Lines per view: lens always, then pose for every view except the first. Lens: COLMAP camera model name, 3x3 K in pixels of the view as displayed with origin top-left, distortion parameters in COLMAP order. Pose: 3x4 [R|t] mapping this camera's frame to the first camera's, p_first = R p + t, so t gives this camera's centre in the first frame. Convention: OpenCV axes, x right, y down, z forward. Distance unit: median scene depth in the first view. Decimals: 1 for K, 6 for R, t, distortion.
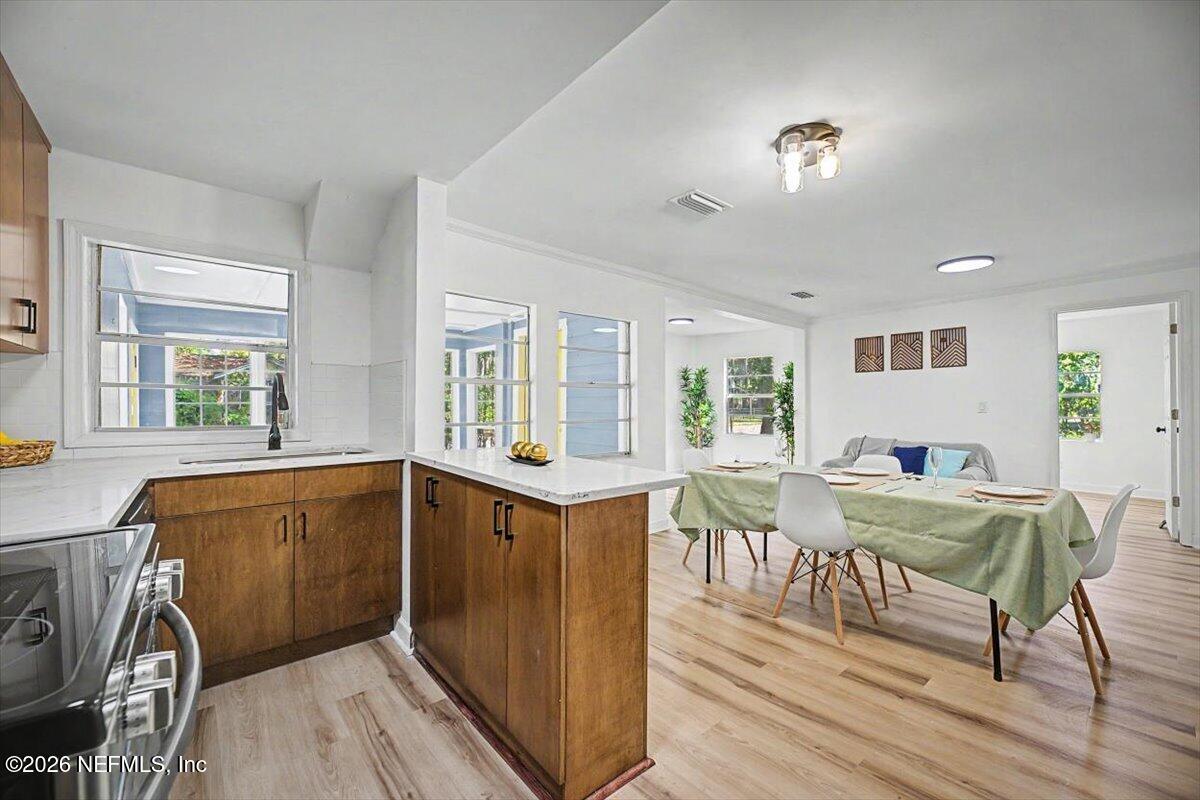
lens RADIAL K [[483.2, 0, 600.0], [0, 483.2, 400.0], [0, 0, 1]] dist [-0.001122, -0.004283]
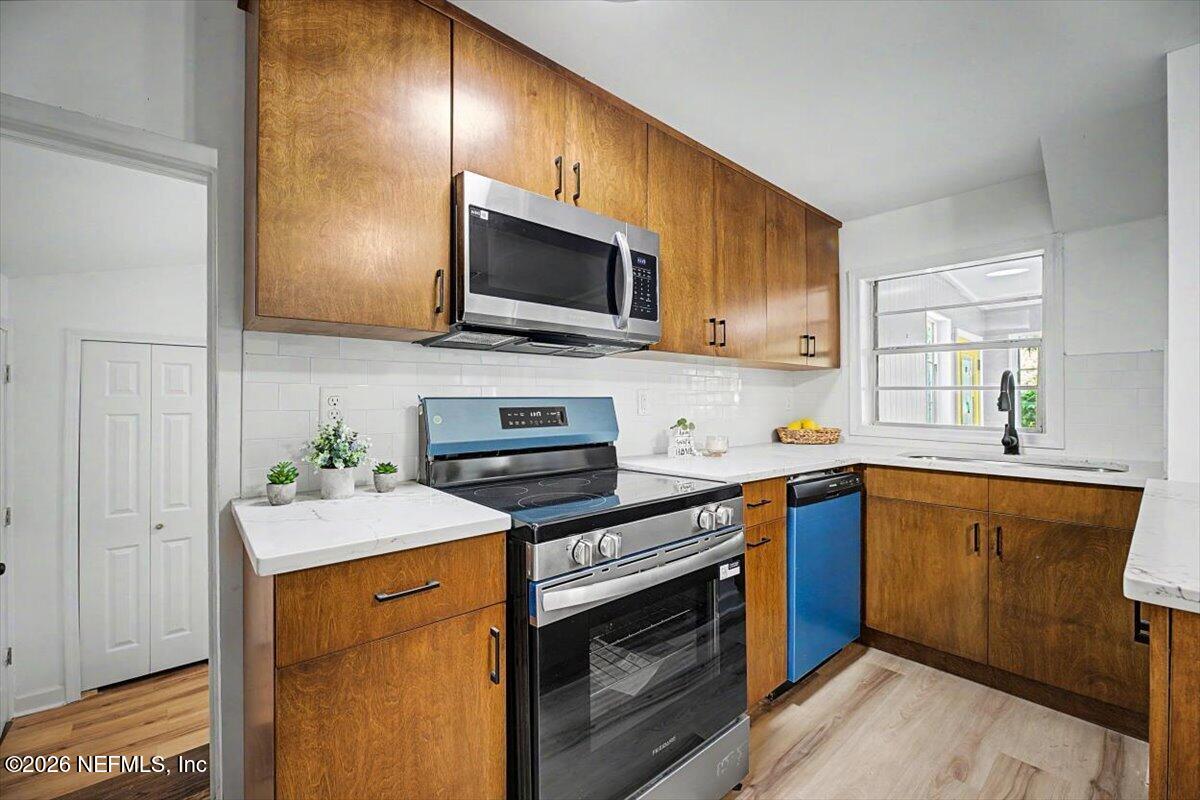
lens RADIAL K [[483.2, 0, 600.0], [0, 483.2, 400.0], [0, 0, 1]] dist [-0.001122, -0.004283]
pose [[0.009501, -0.001716, -0.999953, 0.132447], [0.002147, 0.999996, -0.001696, -0.000220], [0.999953, -0.002131, 0.009505, 0.125073]]
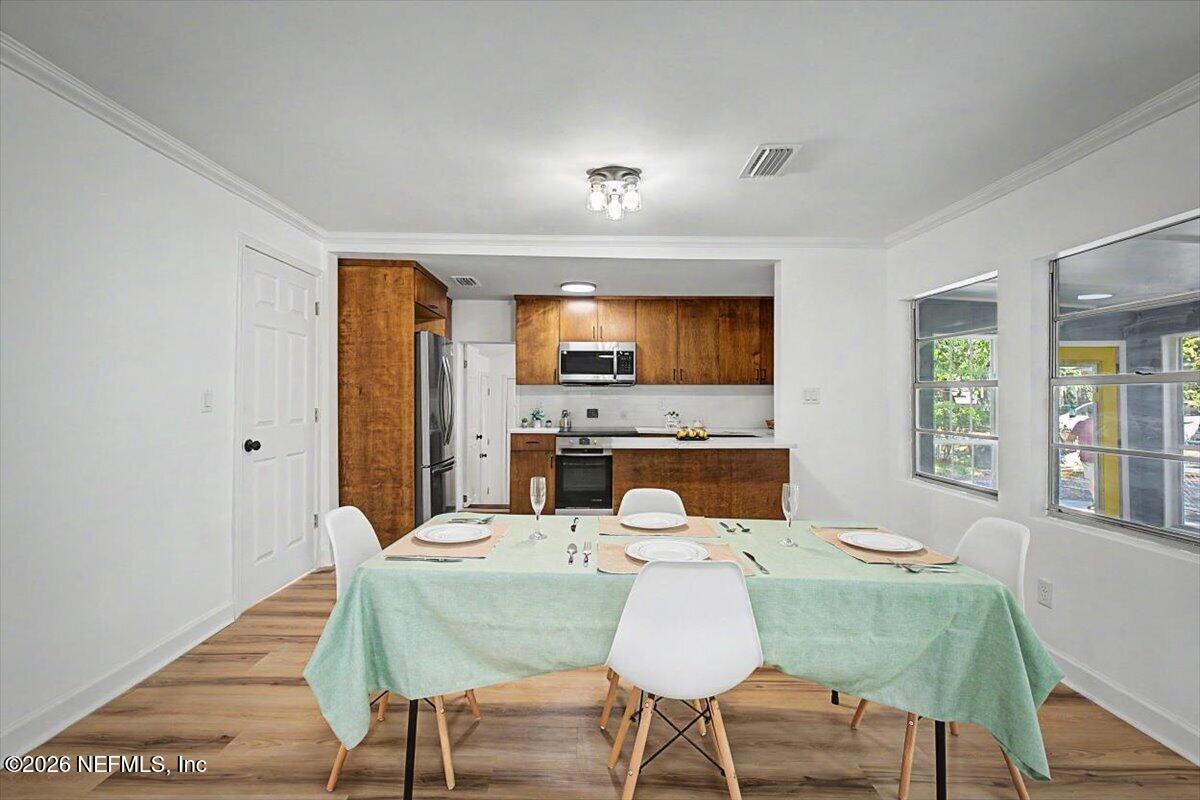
lens RADIAL K [[488.7, 0, 598.7], [0, 488.7, 403.0], [0, 0, 1]] dist [-0.003129, -0.000228]
pose [[-0.645214, -0.002325, -0.763998, 0.627920], [-0.000939, 0.999997, -0.002250, 0.001524], [0.764001, -0.000734, -0.645215, 0.826253]]
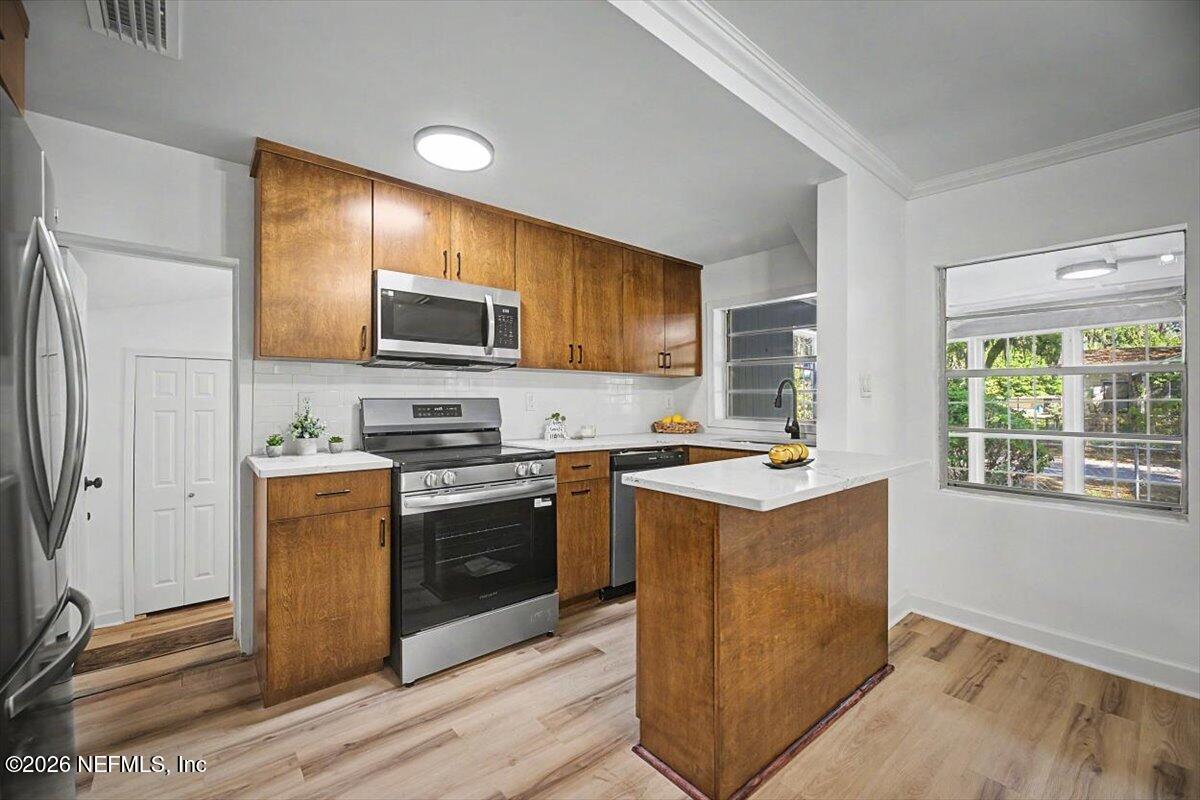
lens RADIAL K [[483.2, 0, 600.0], [0, 483.2, 400.0], [0, 0, 1]] dist [-0.001122, -0.004283]
pose [[-0.005182, -0.004027, -0.999978, 0.350145], [0.002785, 0.999988, -0.004041, 0.002231], [0.999983, -0.002806, -0.005170, 0.283365]]
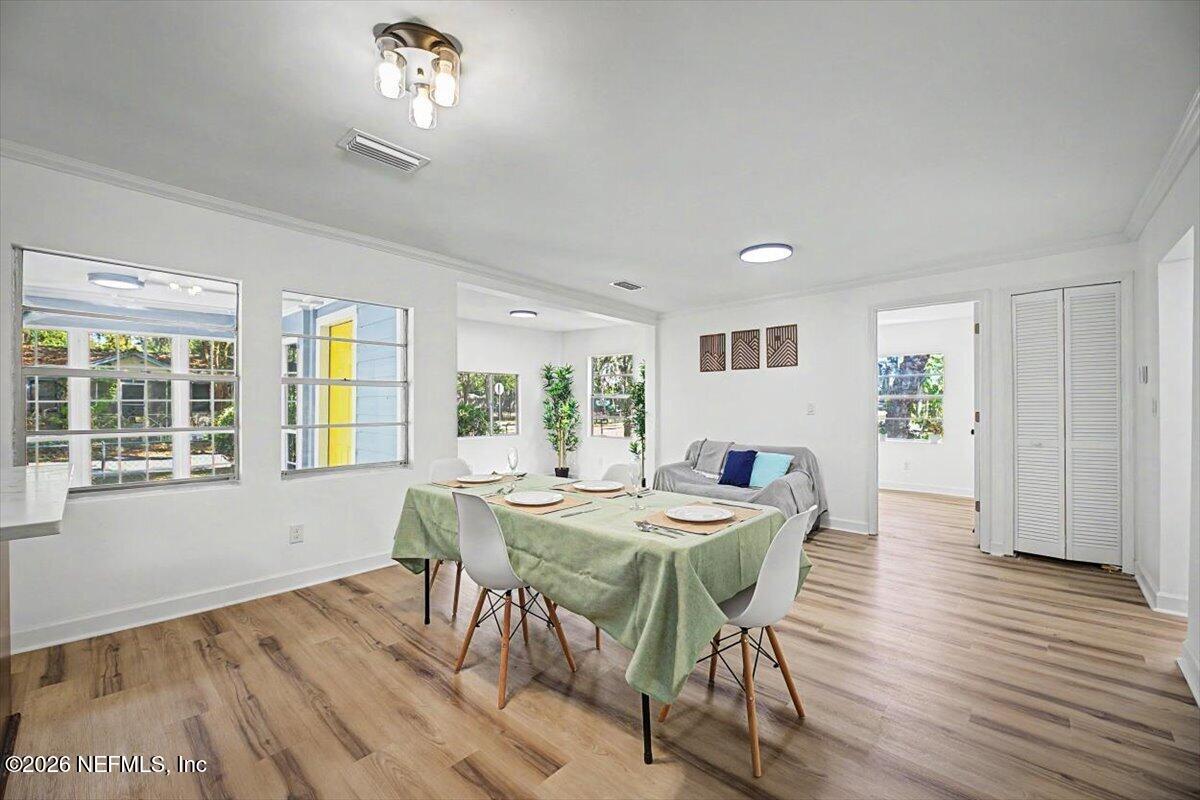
lens RADIAL K [[488.7, 0, 598.7], [0, 488.7, 403.0], [0, 0, 1]] dist [-0.003129, -0.000228]
pose [[0.992424, 0.002291, 0.122838, 0.305052], [-0.002968, 0.999981, 0.005326, -0.000829], [-0.122824, -0.005650, 0.992412, 0.107179]]
